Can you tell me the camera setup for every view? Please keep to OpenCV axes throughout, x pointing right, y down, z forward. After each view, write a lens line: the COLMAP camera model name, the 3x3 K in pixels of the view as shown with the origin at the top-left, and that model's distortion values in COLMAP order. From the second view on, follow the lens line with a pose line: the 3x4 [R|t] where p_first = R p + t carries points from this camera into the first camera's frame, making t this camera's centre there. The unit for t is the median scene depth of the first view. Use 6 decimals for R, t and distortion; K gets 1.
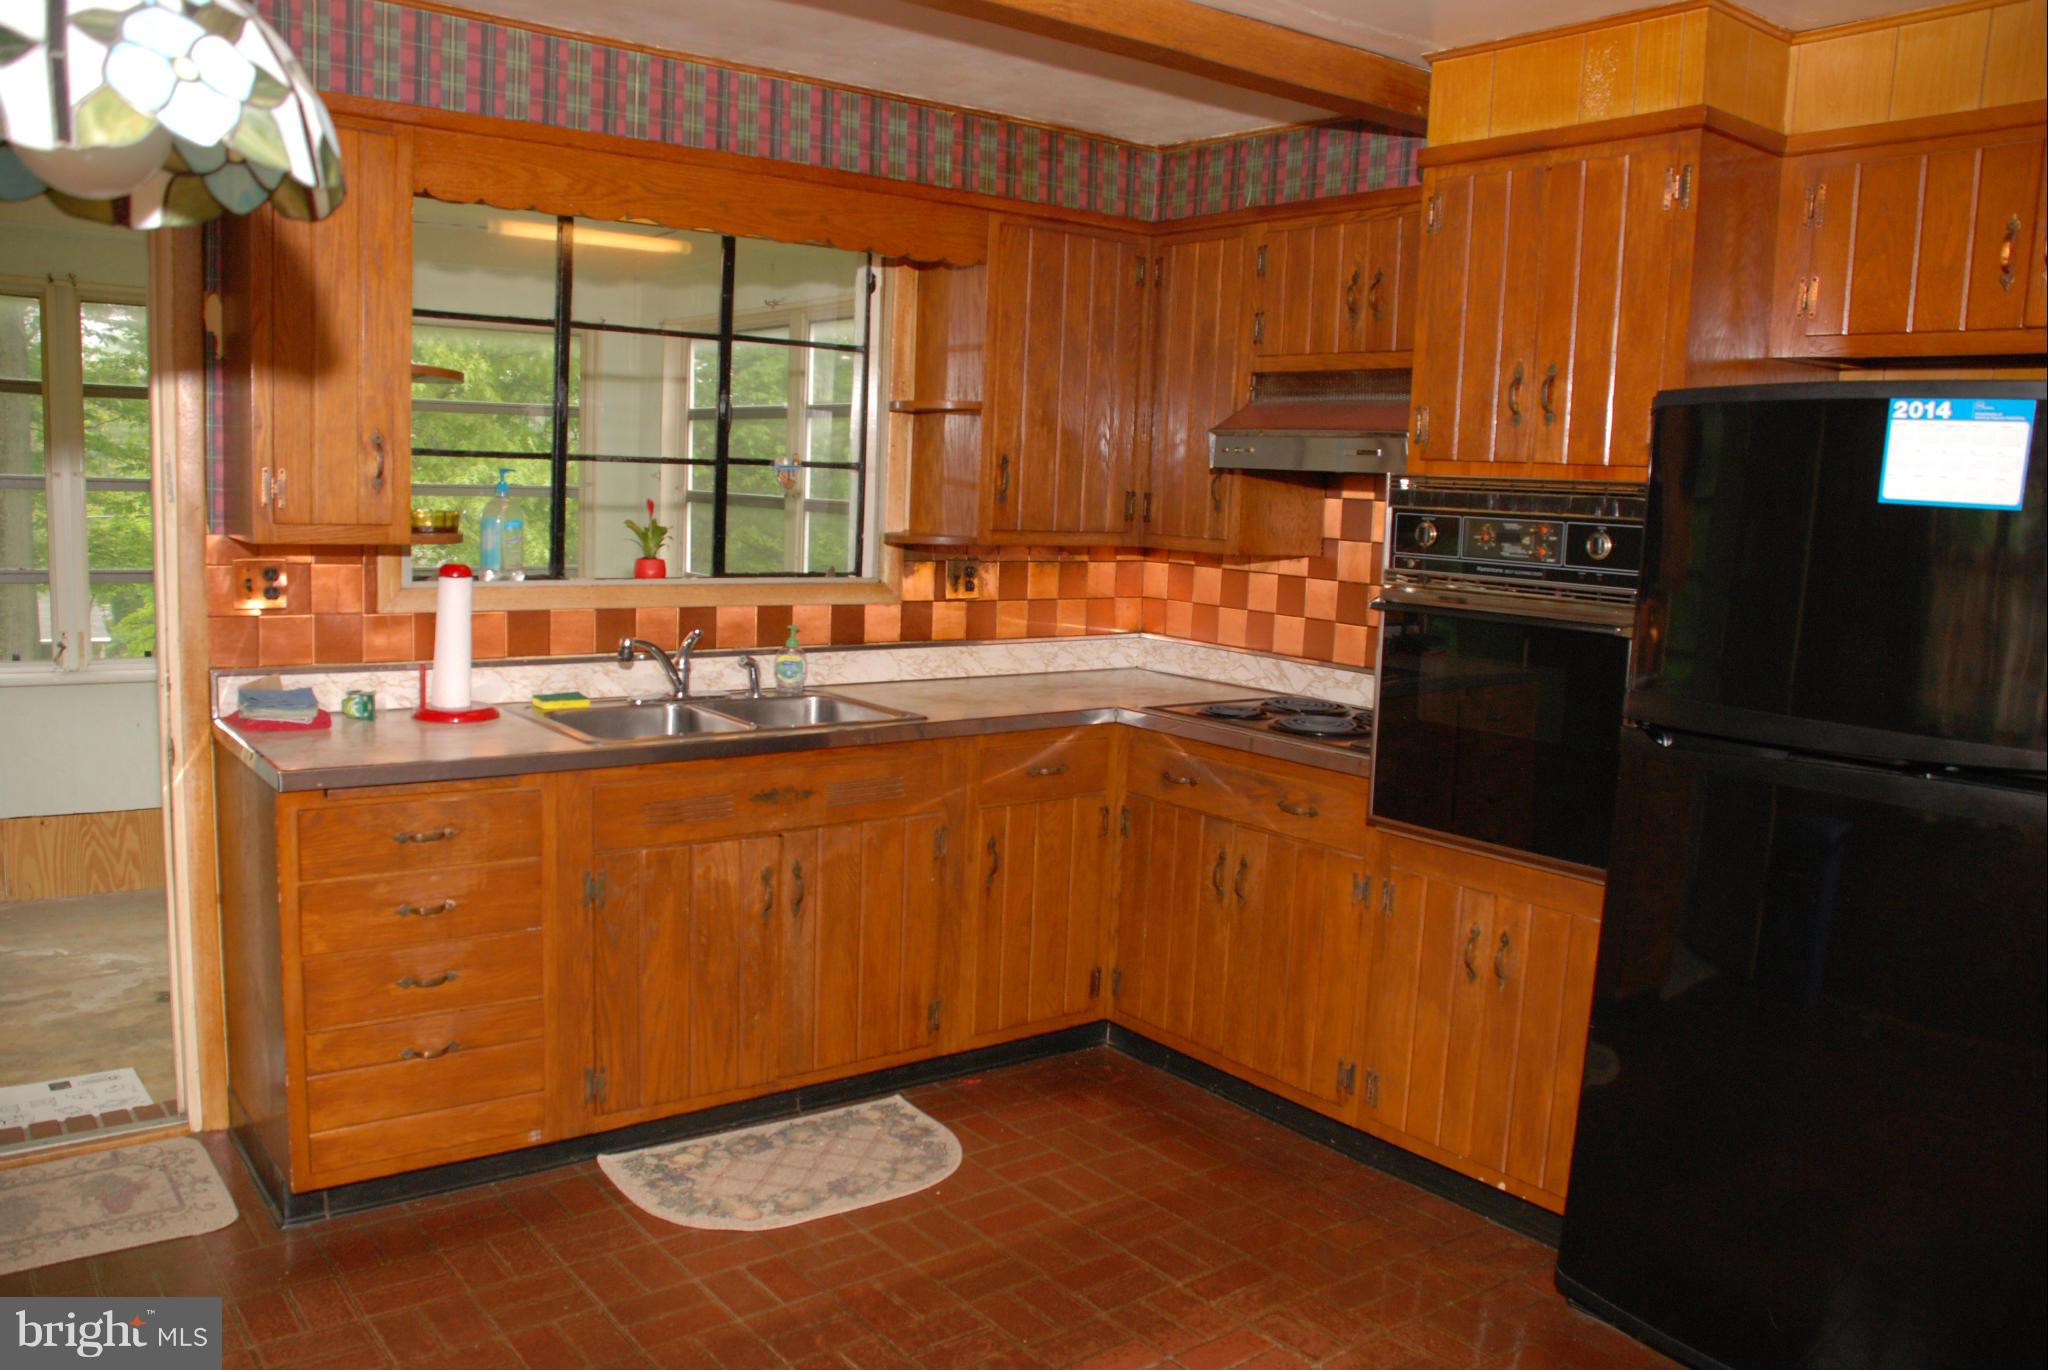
lens RADIAL K [[1591.4, 0, 1024.0], [0, 1591.4, 685.0], [0, 0, 1]] dist [-0.165397, 0.123498]
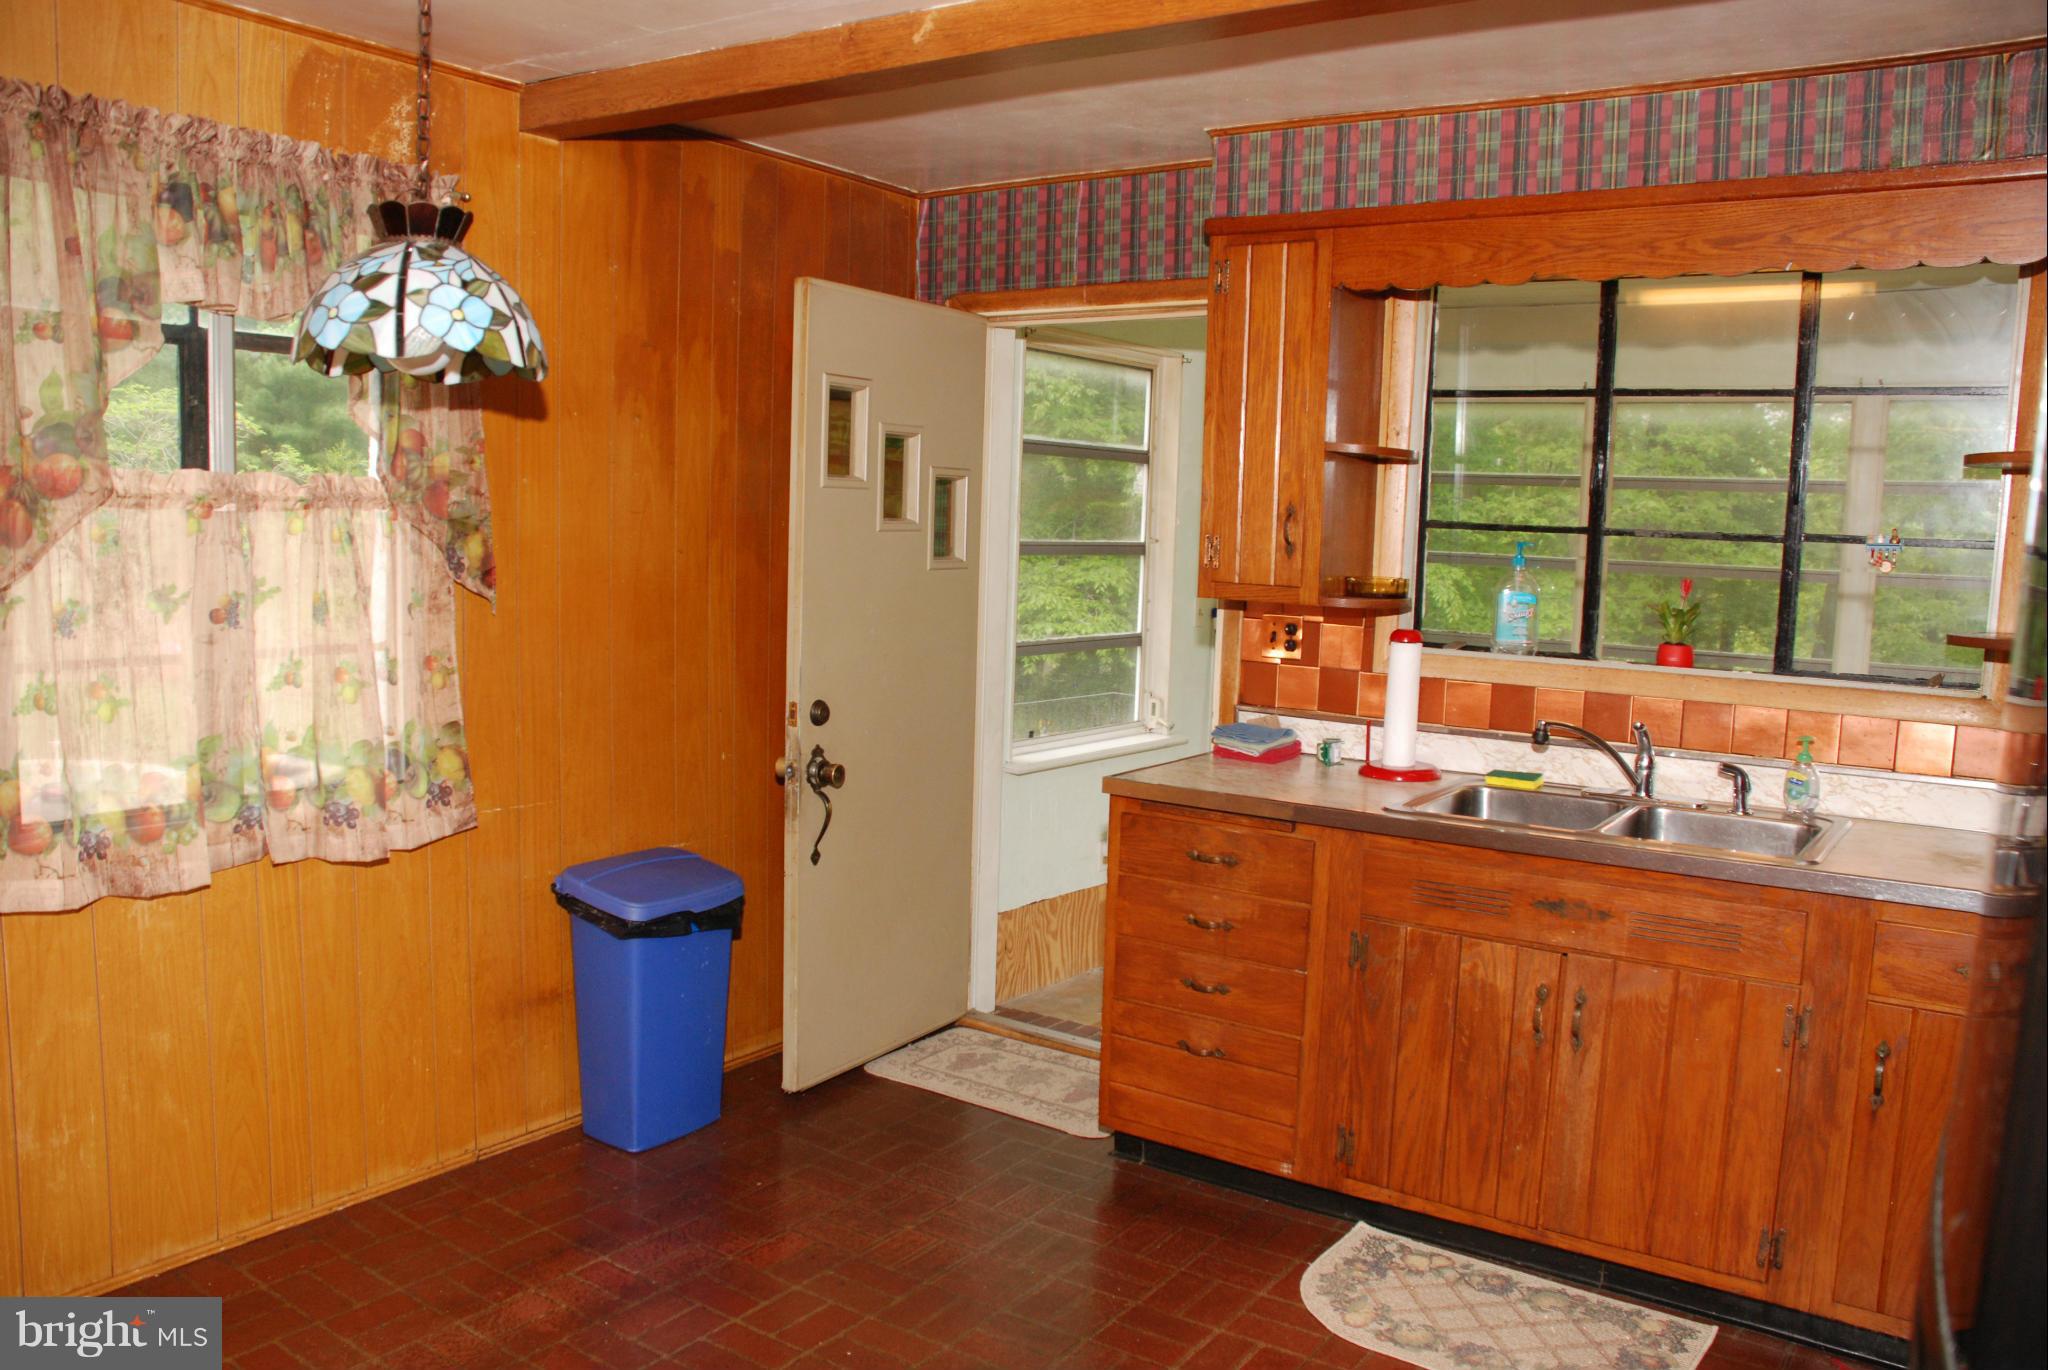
lens RADIAL K [[1591.4, 0, 1024.0], [0, 1591.4, 685.0], [0, 0, 1]] dist [-0.165397, 0.123498]
pose [[0.301128, 0.070869, -0.950947, 0.561669], [-0.137744, 0.990008, 0.030162, -0.037007], [0.943583, 0.121905, 0.307881, 0.428792]]
